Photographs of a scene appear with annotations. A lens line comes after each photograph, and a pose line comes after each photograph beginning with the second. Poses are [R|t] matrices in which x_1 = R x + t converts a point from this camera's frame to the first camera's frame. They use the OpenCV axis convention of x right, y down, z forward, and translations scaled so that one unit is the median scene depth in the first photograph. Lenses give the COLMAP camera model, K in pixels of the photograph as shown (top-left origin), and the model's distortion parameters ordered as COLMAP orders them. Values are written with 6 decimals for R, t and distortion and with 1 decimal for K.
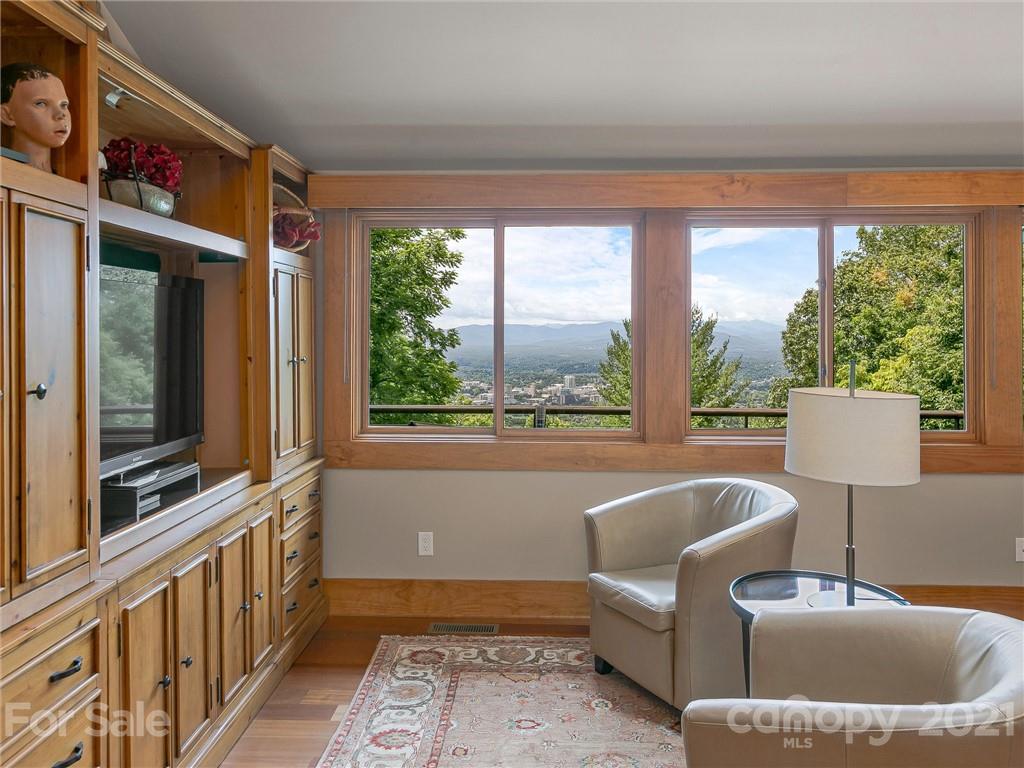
lens RADIAL K [[799.7, 0, 501.2], [0, 799.7, 335.0], [0, 0, 1]] dist [-0.001972, 0.001083]
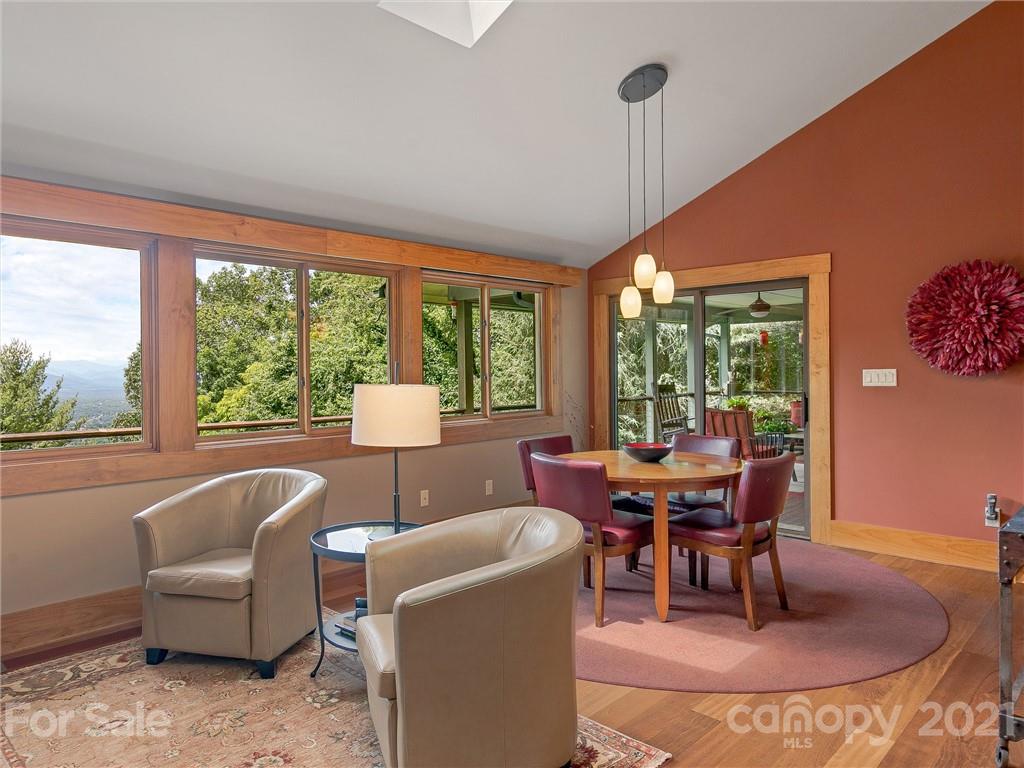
lens RADIAL K [[685.8, 0, 511.5], [0, 685.8, 378.4], [0, 0, 1]] dist [-0.007043, -0.002063]
pose [[0.650053, -0.017923, 0.759677, -0.232502], [0.011926, 0.999839, 0.013385, 0.030768], [-0.759795, 0.000359, 0.650163, 0.036720]]
